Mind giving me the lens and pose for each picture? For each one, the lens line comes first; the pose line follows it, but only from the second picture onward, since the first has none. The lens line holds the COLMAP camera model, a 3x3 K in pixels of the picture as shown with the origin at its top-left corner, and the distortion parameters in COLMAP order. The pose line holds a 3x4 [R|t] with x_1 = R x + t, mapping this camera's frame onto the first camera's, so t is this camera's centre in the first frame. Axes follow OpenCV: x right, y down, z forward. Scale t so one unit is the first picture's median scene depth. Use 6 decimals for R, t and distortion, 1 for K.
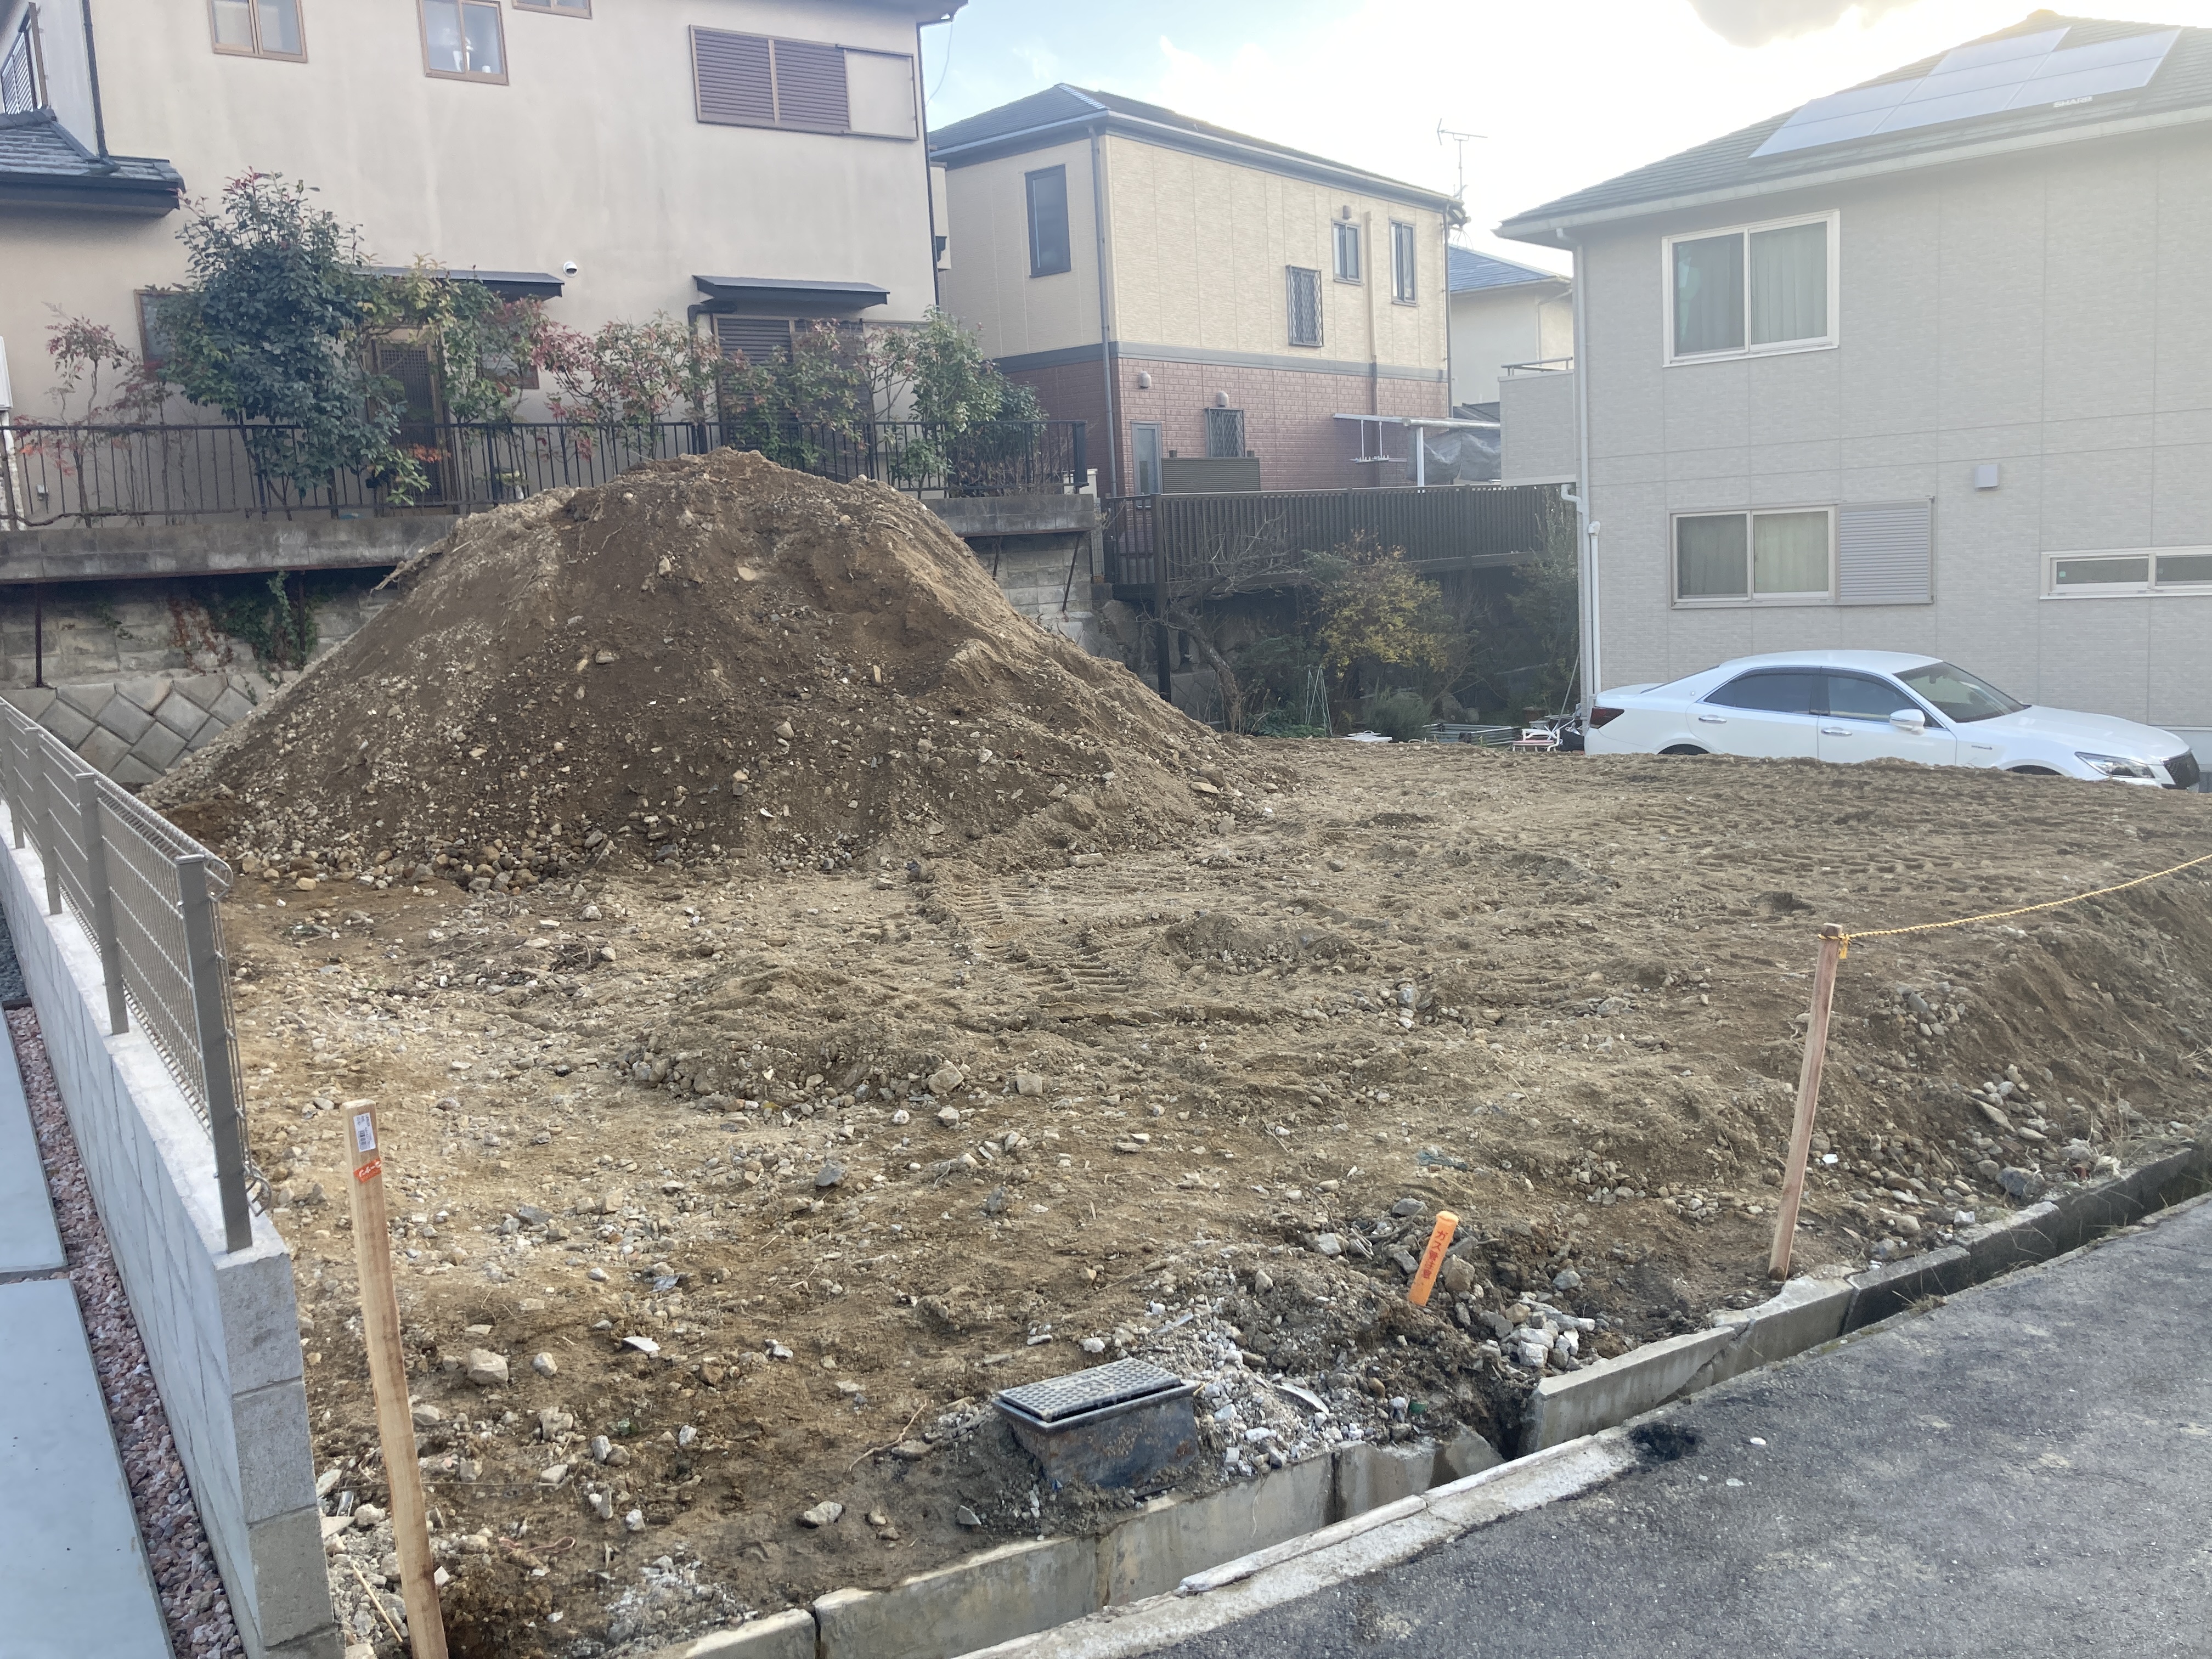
lens RADIAL K [[1810.1, 0, 1082.1], [0, 1810.1, 802.8], [0, 0, 1]] dist [0.046179, -0.058625]
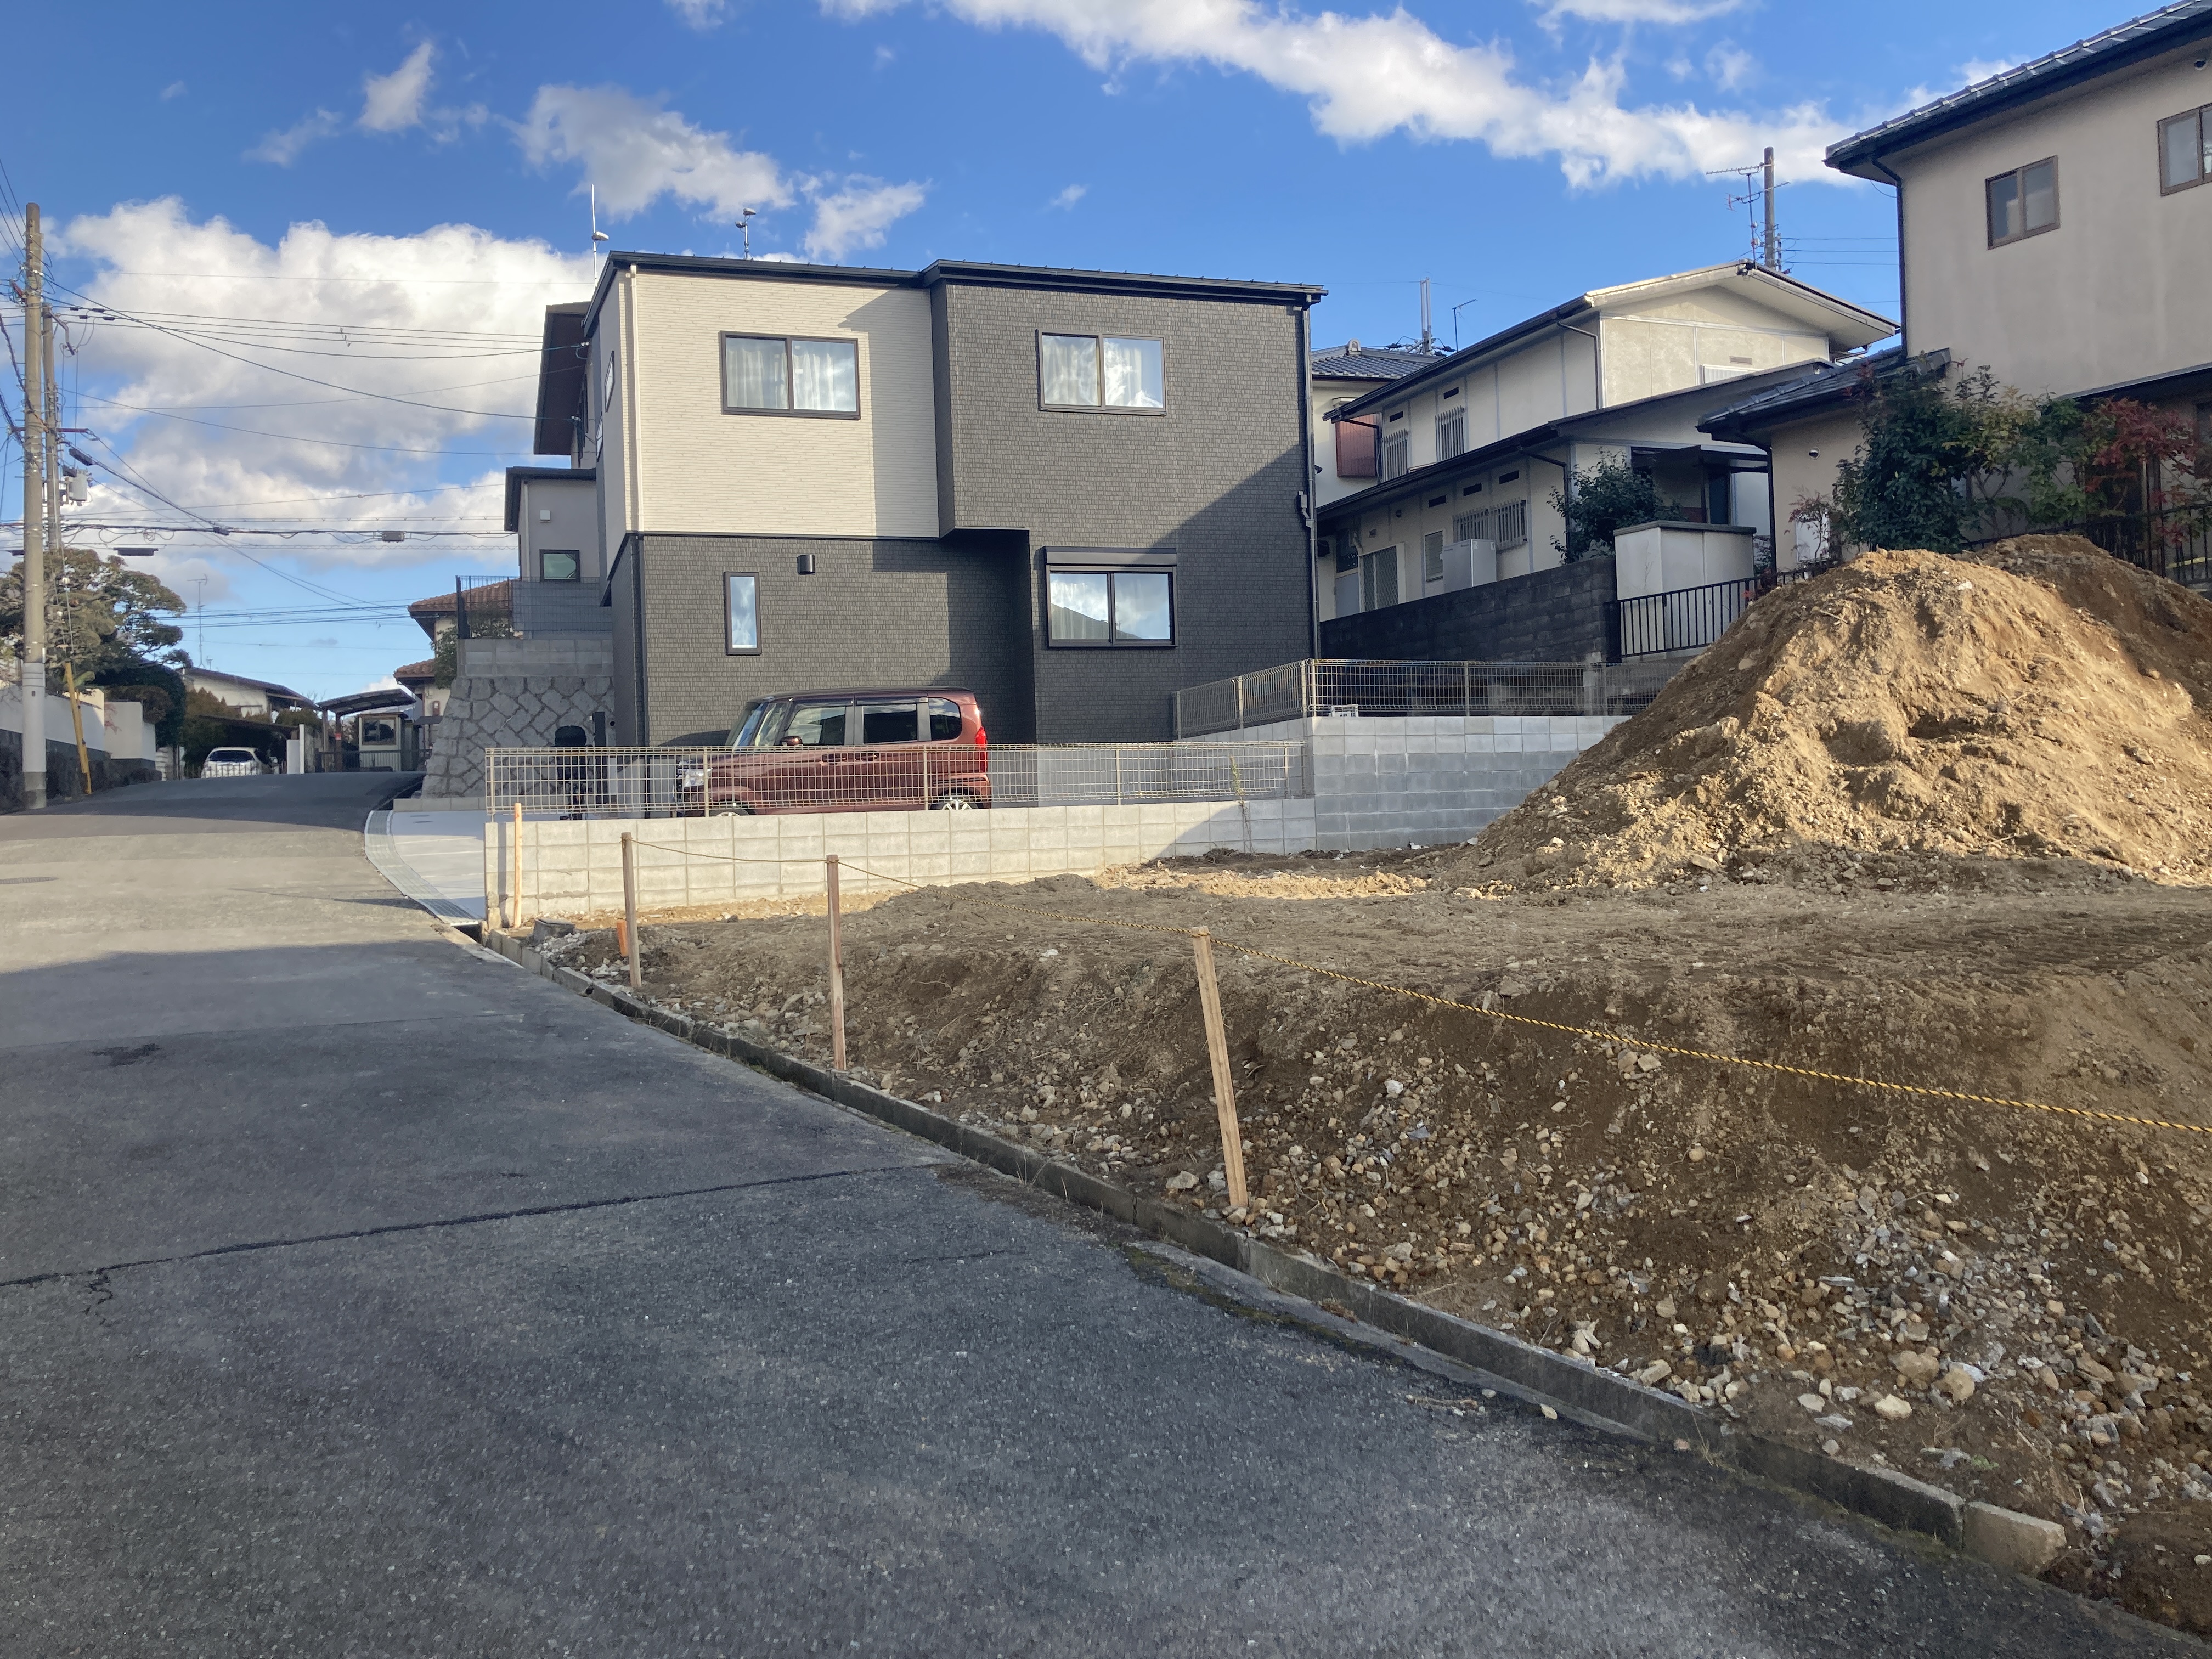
lens RADIAL K [[1810.1, 0, 1130.3], [0, 1810.1, 820.4], [0, 0, 1]] dist [0.046179, -0.058625]
pose [[-0.052428, 0.055210, -0.997097, 0.804241], [-0.097879, 0.993379, 0.060150, -0.044626], [0.993816, 0.100749, -0.046677, 0.520356]]
